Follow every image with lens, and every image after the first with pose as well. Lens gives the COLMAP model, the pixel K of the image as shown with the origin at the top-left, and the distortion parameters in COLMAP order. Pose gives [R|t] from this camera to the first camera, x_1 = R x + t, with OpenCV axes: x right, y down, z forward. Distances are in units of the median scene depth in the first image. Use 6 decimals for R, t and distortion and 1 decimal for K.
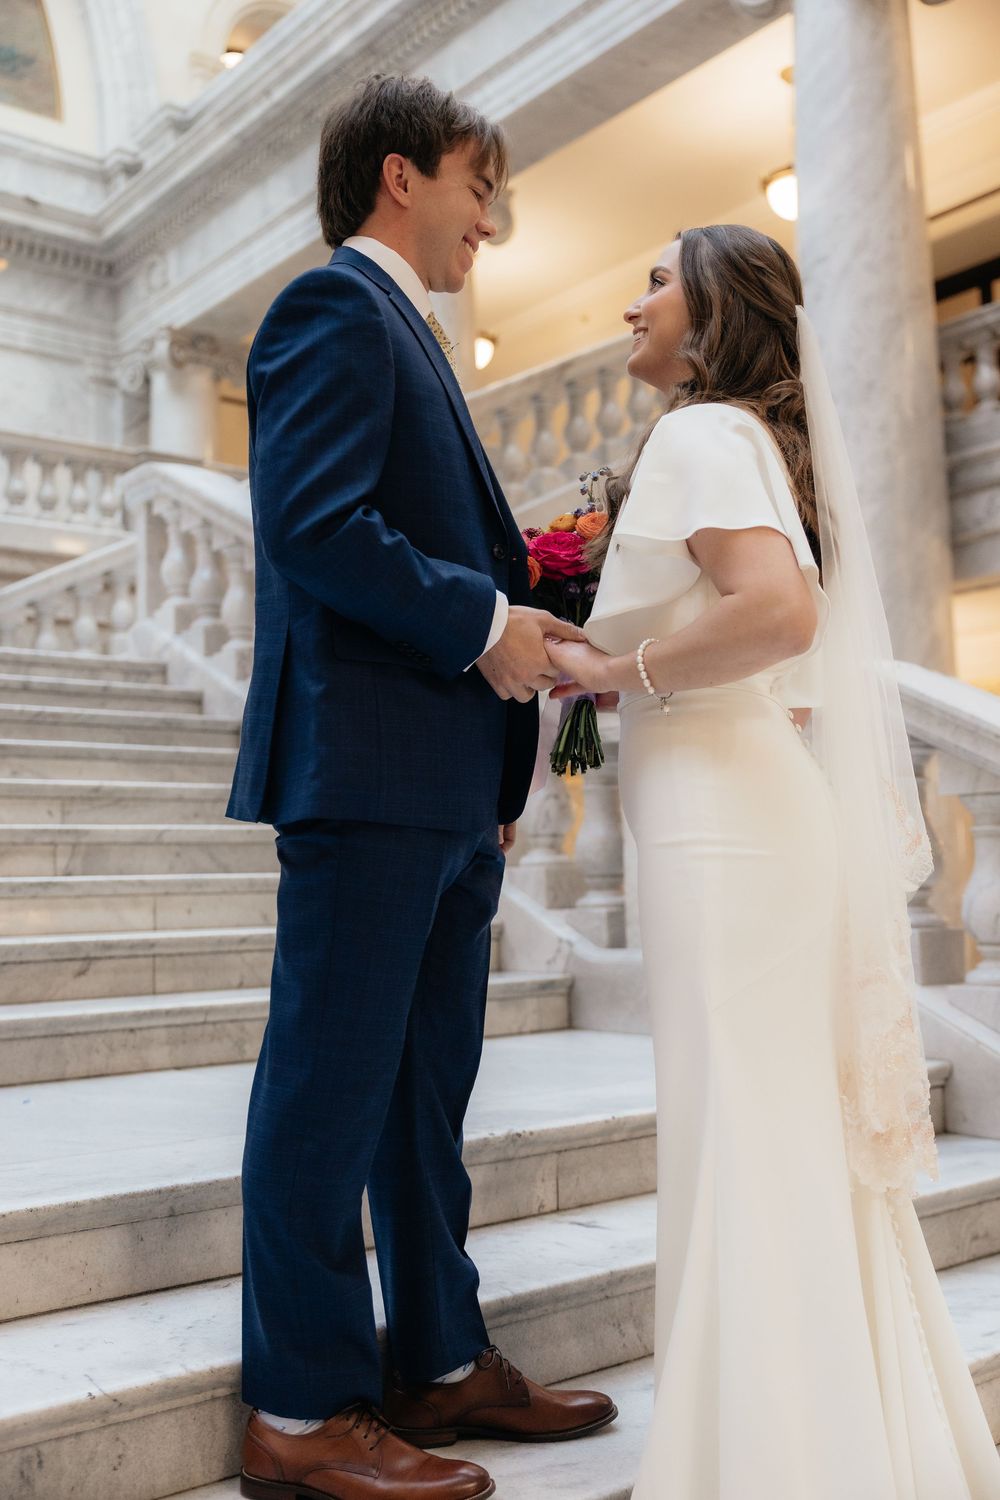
lens RADIAL K [[1535.3, 0, 506.7], [0, 1535.3, 750.7], [0, 0, 1]] dist [0.003615, 0.013594]
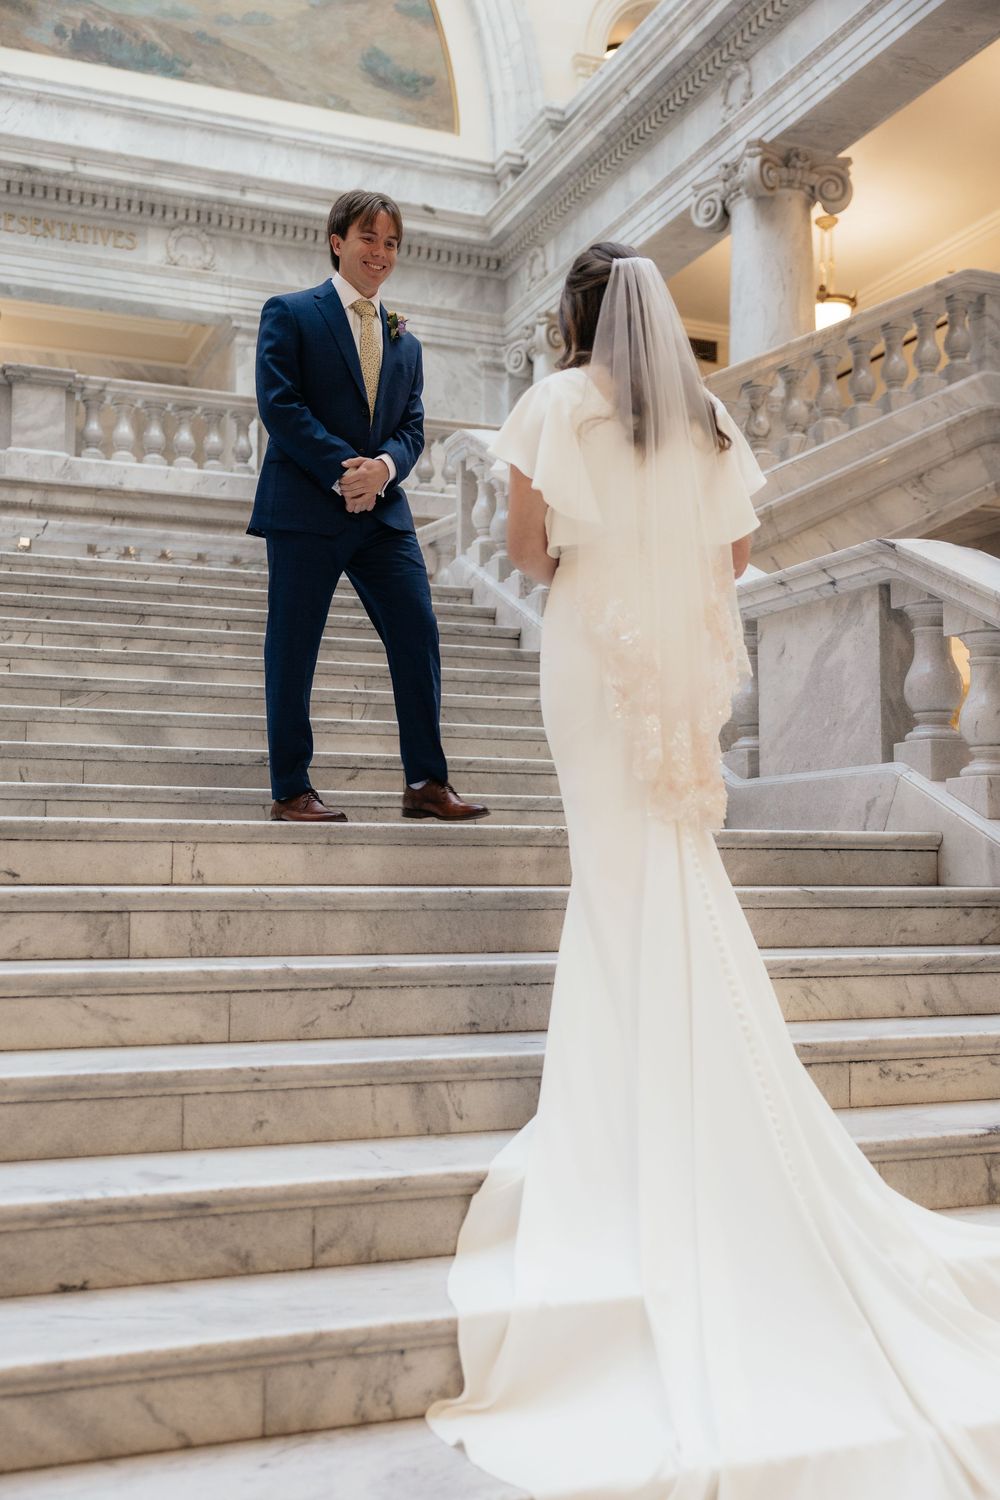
lens RADIAL K [[1568.1, 0, 500.0], [0, 1568.1, 750.0], [0, 0, 1]] dist [0.012413, 0.000346]
pose [[0.960199, 0.003457, -0.279294, 0.109248], [-0.000564, 0.999945, 0.010440, 0.042368], [0.279315, -0.009867, 0.960149, -0.152192]]
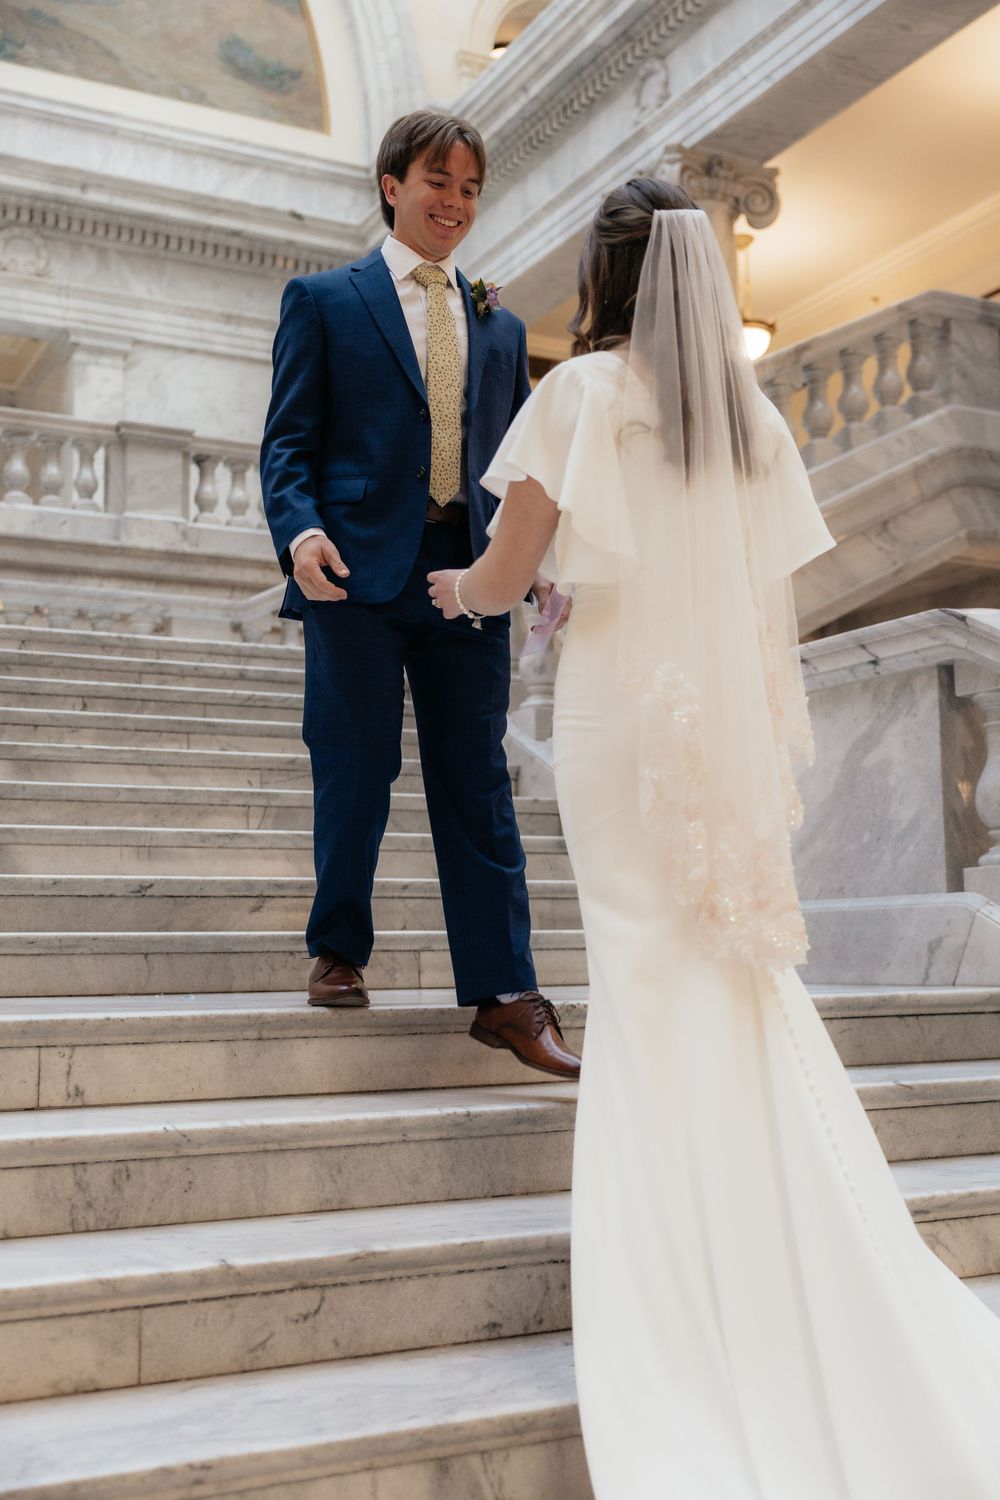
lens RADIAL K [[1710.9, 0, 514.1], [0, 1710.9, 740.9], [0, 0, 1]] dist [-0.004515, 0.009970]
pose [[0.981914, -0.010212, -0.189051, 0.058049], [0.004585, 0.999534, -0.030177, 0.025059], [0.189271, 0.028764, 0.981503, -0.075240]]
